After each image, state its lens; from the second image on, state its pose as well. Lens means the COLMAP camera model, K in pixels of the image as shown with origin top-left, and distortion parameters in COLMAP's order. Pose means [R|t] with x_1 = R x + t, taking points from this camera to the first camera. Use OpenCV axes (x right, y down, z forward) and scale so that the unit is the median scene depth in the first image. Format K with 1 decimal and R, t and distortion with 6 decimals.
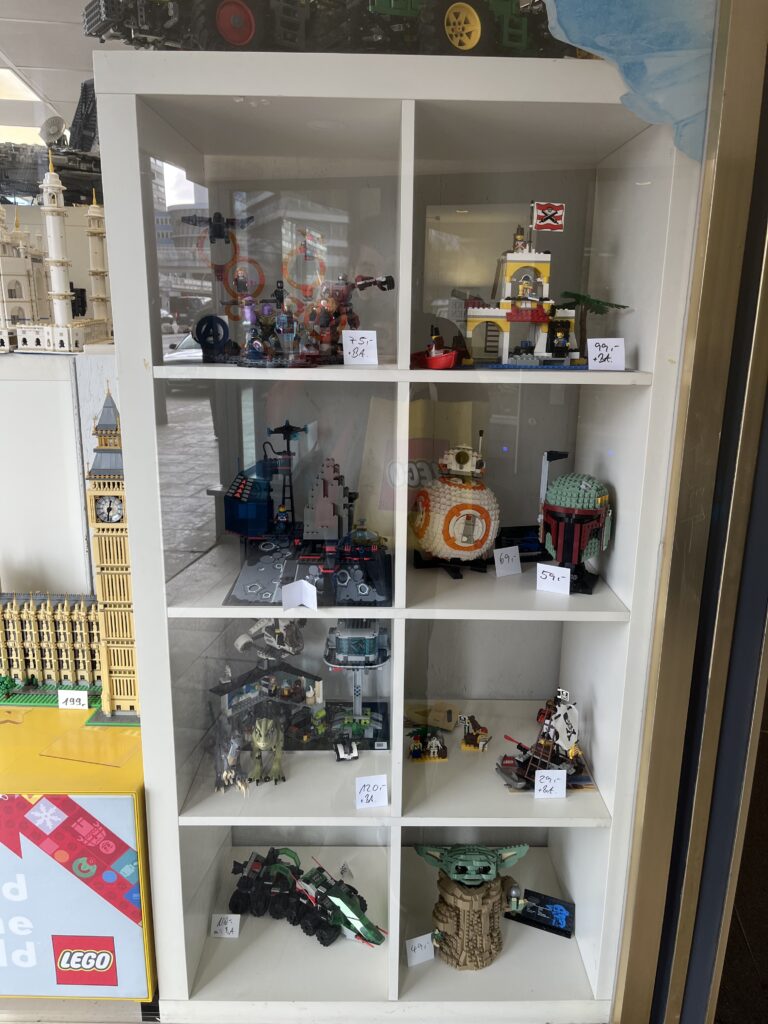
lens RADIAL K [[775.4, 0, 391.7], [0, 775.4, 506.4], [0, 0, 1]] dist [0.077185, -0.107275]
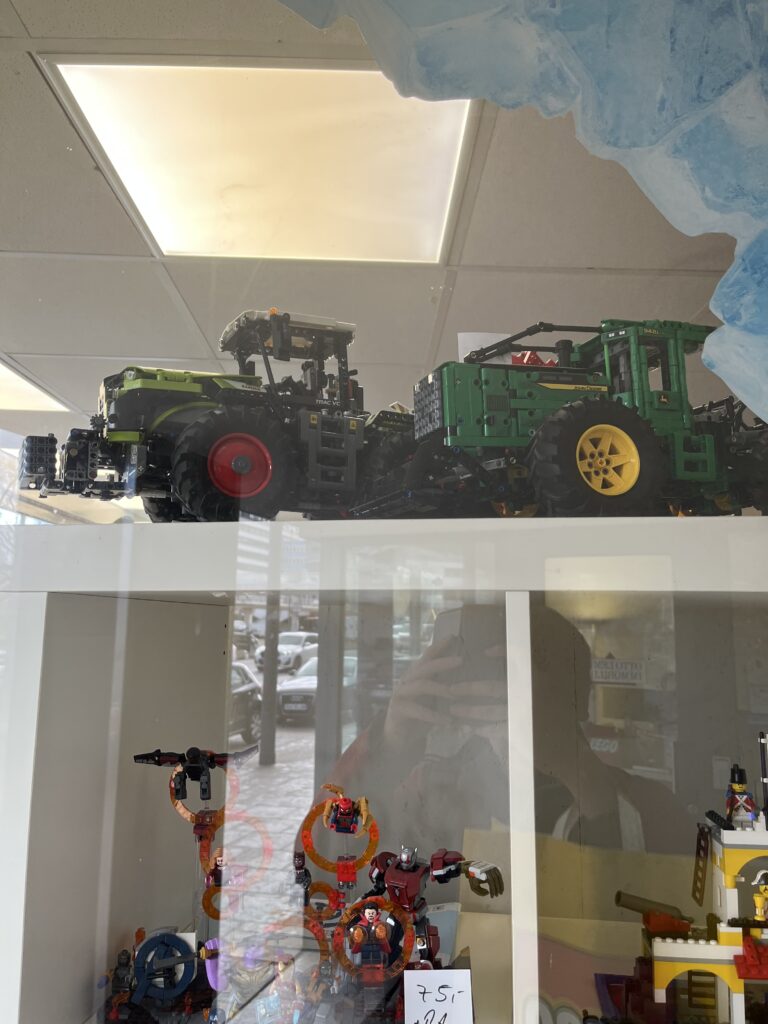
lens RADIAL K [[775.9, 0, 392.7], [0, 775.9, 511.8], [0, 0, 1]] dist [0.070968, -0.099641]
pose [[0.988244, -0.026941, -0.150493, 0.003398], [-0.031956, 0.926208, -0.375657, -0.066167], [0.149508, 0.376049, 0.914458, 0.086208]]
